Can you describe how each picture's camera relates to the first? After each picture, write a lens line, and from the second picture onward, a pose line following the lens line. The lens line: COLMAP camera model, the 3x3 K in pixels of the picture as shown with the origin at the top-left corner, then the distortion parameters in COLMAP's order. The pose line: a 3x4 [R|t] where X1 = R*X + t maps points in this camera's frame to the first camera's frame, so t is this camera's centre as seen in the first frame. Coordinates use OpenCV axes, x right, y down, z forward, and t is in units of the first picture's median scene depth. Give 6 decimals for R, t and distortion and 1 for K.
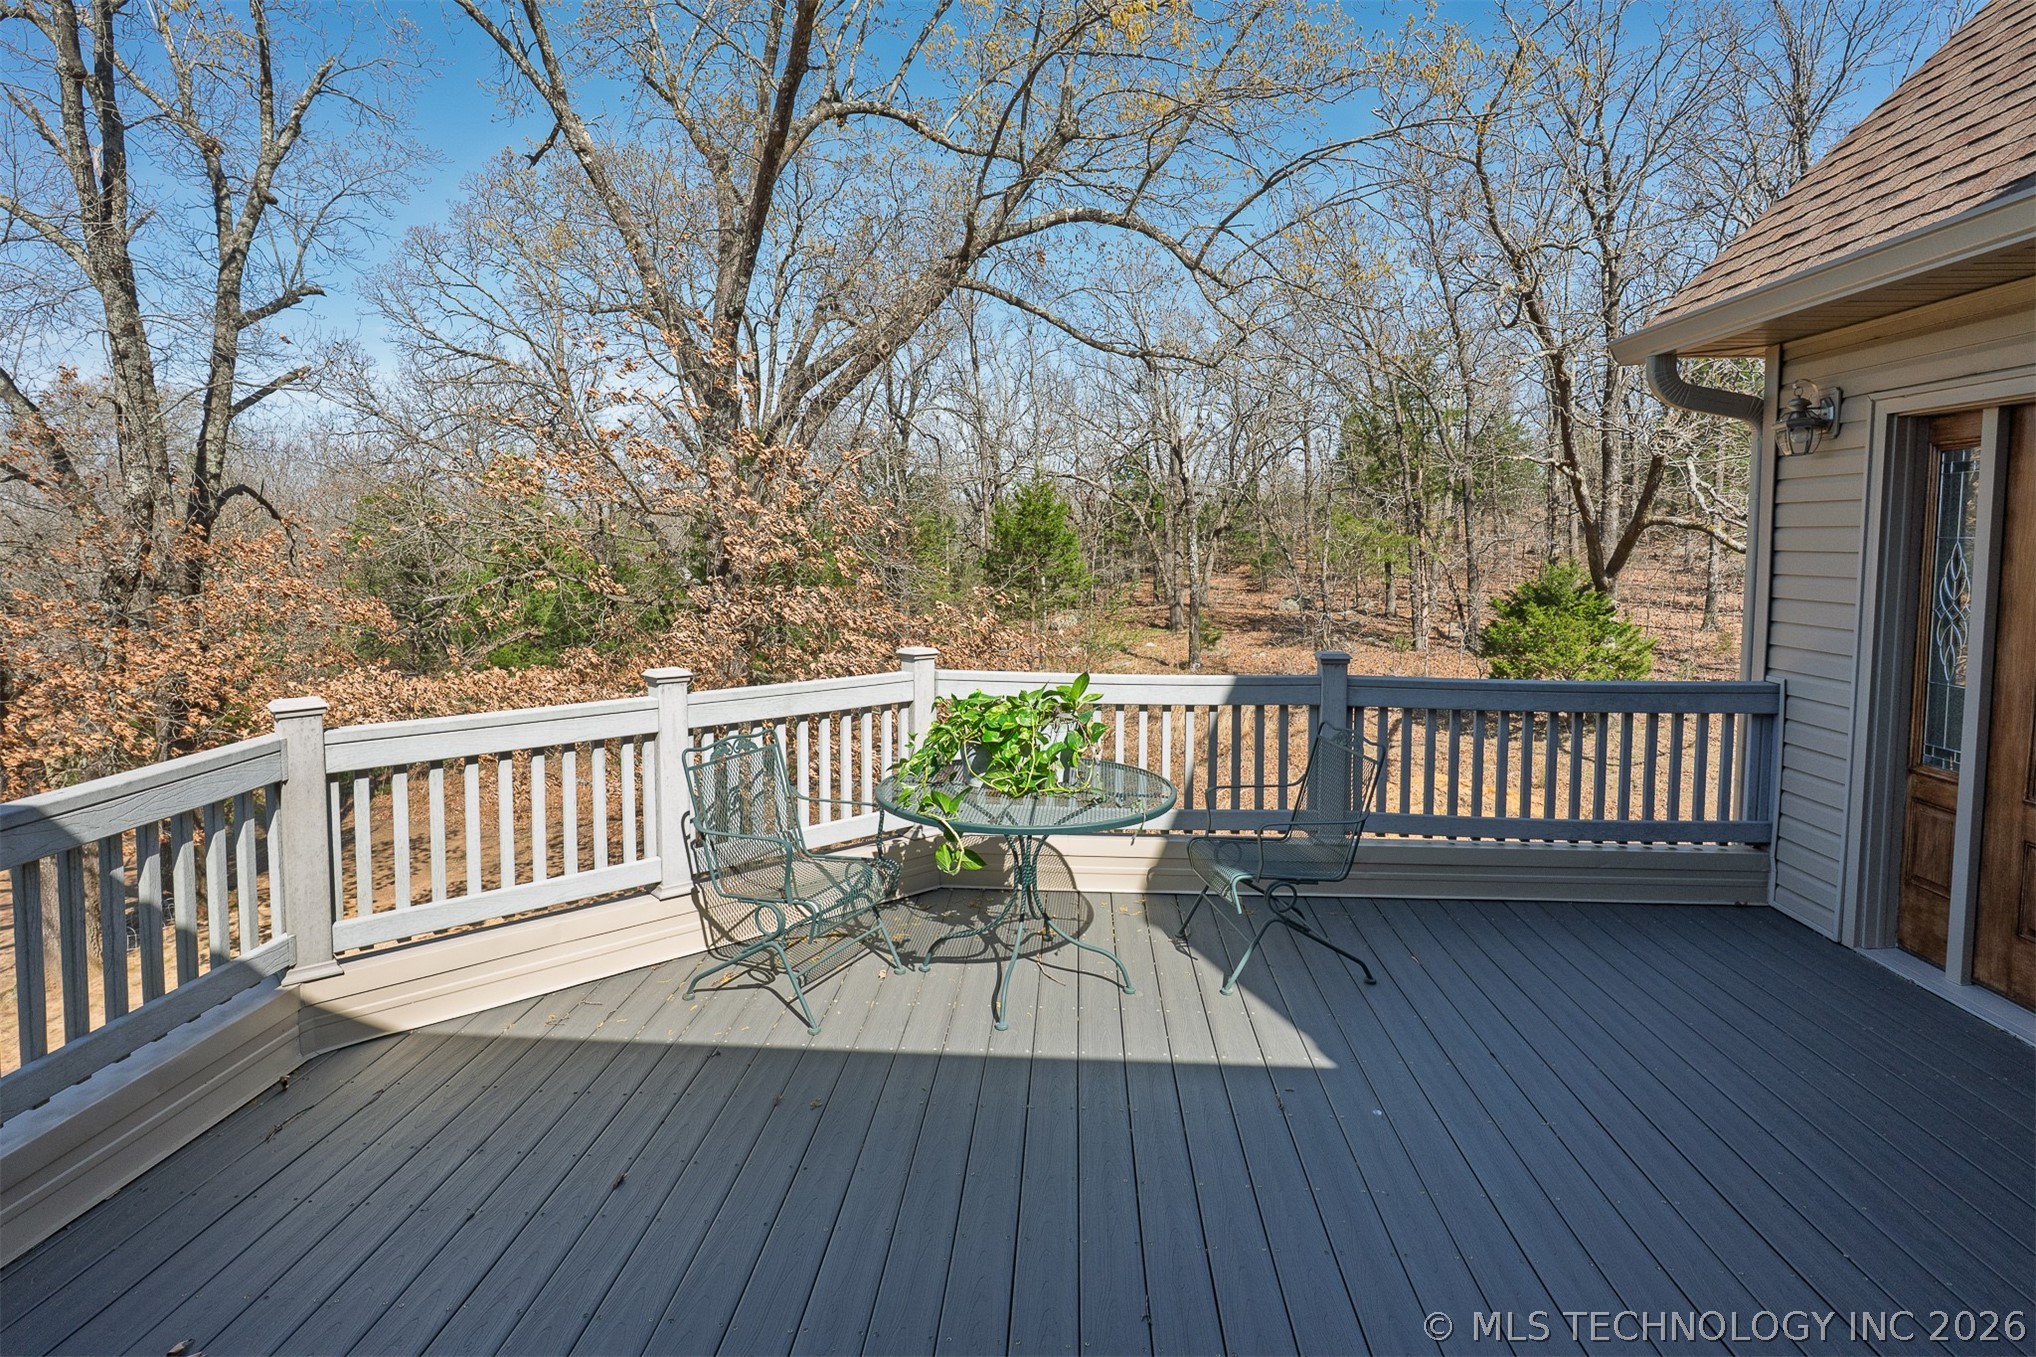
lens RADIAL K [[1019.6, 0, 1031.0], [0, 1019.6, 618.2], [0, 0, 1]] dist [-0.007200, 0.005121]
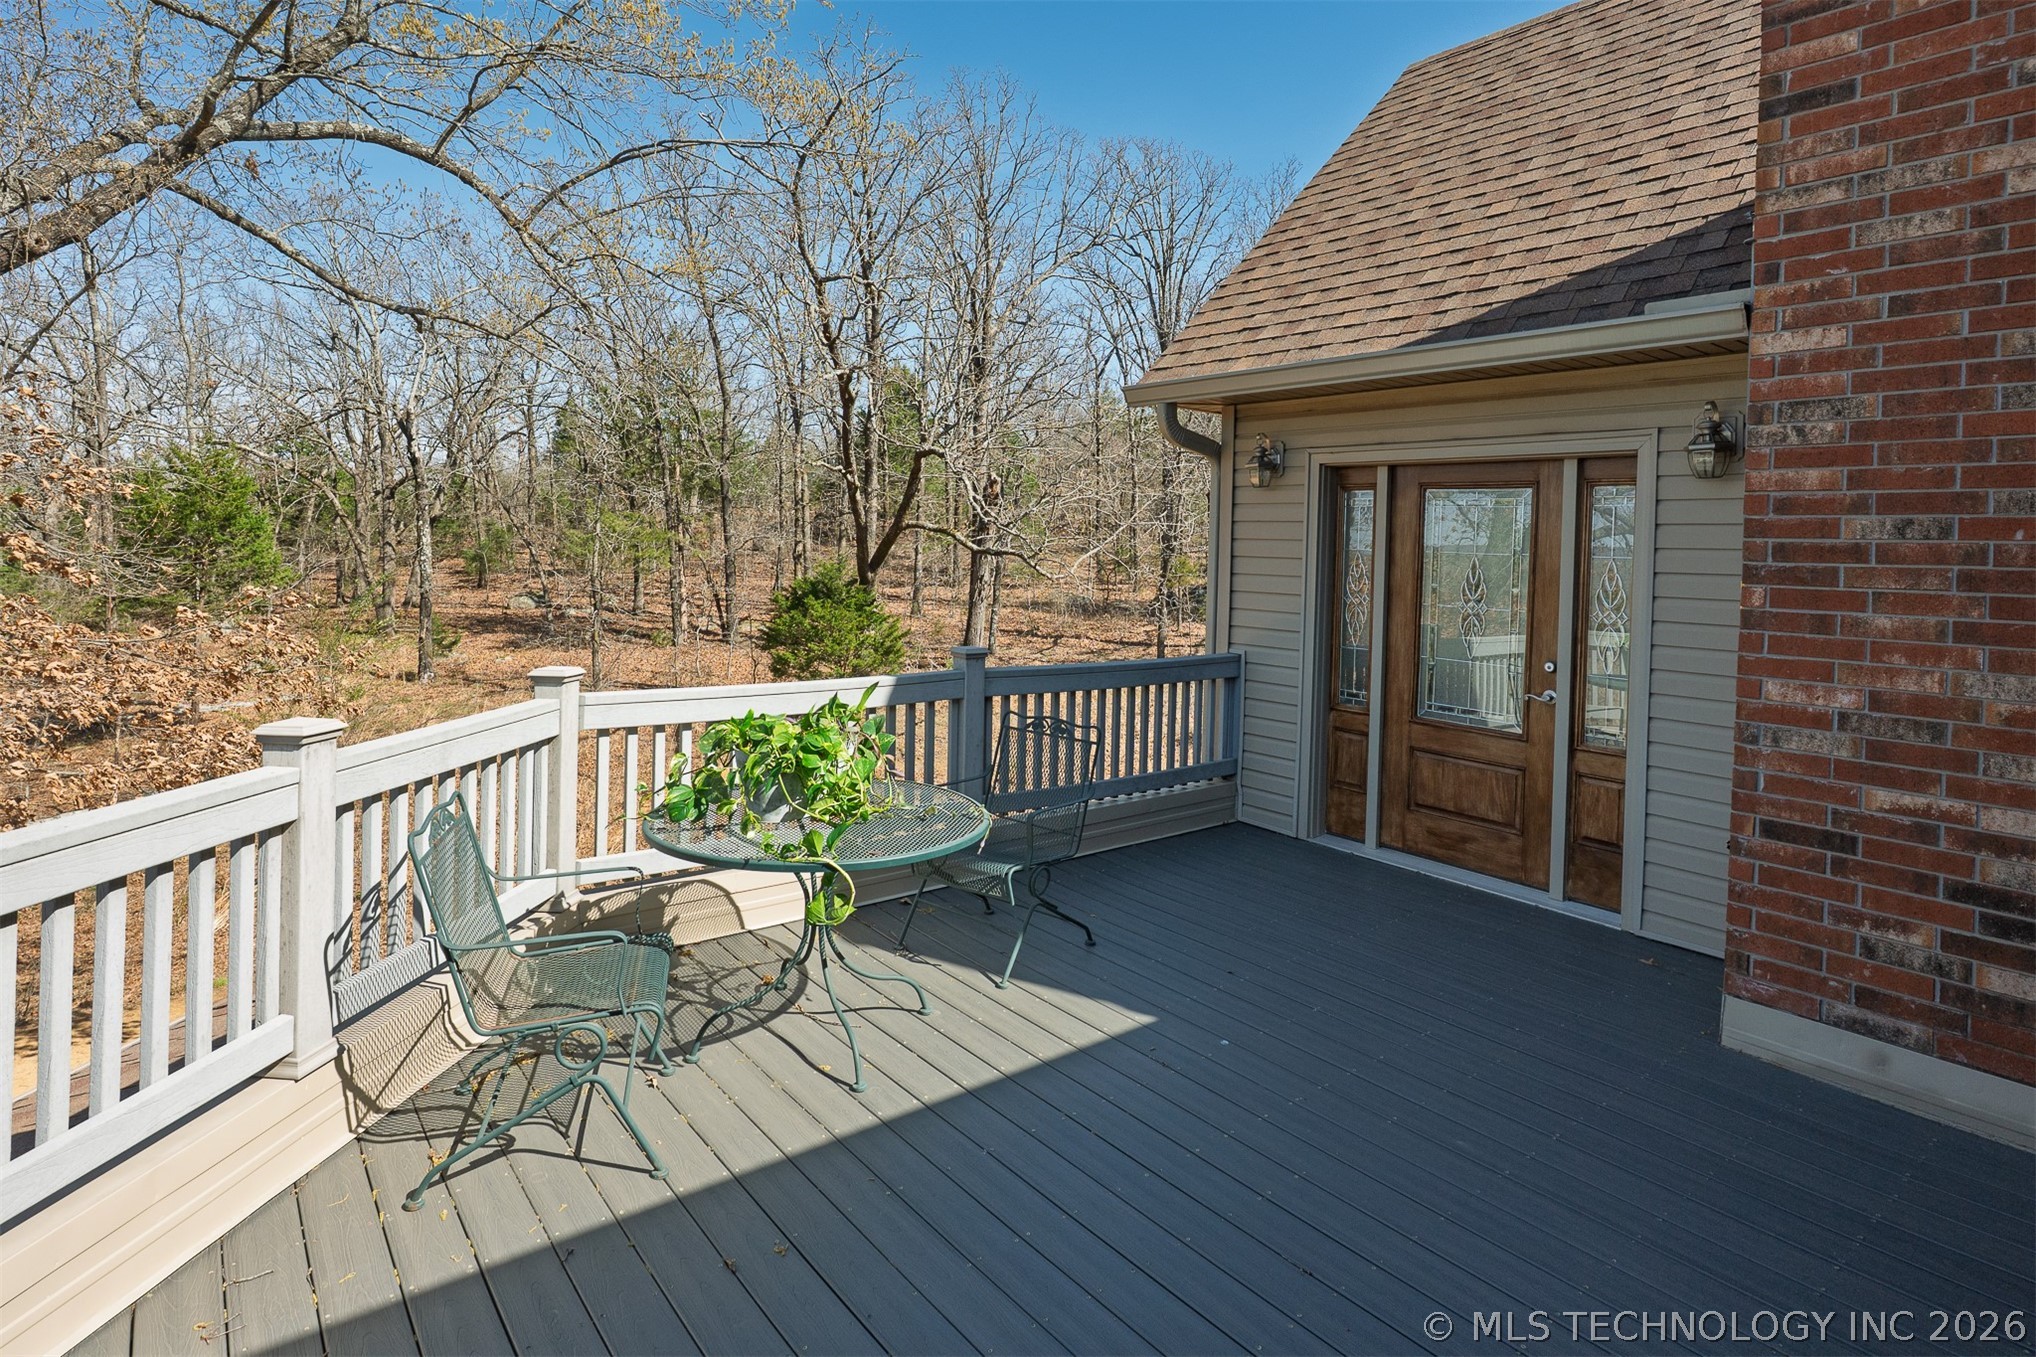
lens RADIAL K [[1019.6, 0, 1048.0], [0, 1019.6, 562.8], [0, 0, 1]] dist [-0.007200, 0.005121]
pose [[0.747733, 0.005475, 0.663977, -0.399118], [0.027433, 0.998857, -0.039130, -0.012465], [-0.663432, 0.047474, 0.746729, 0.168841]]
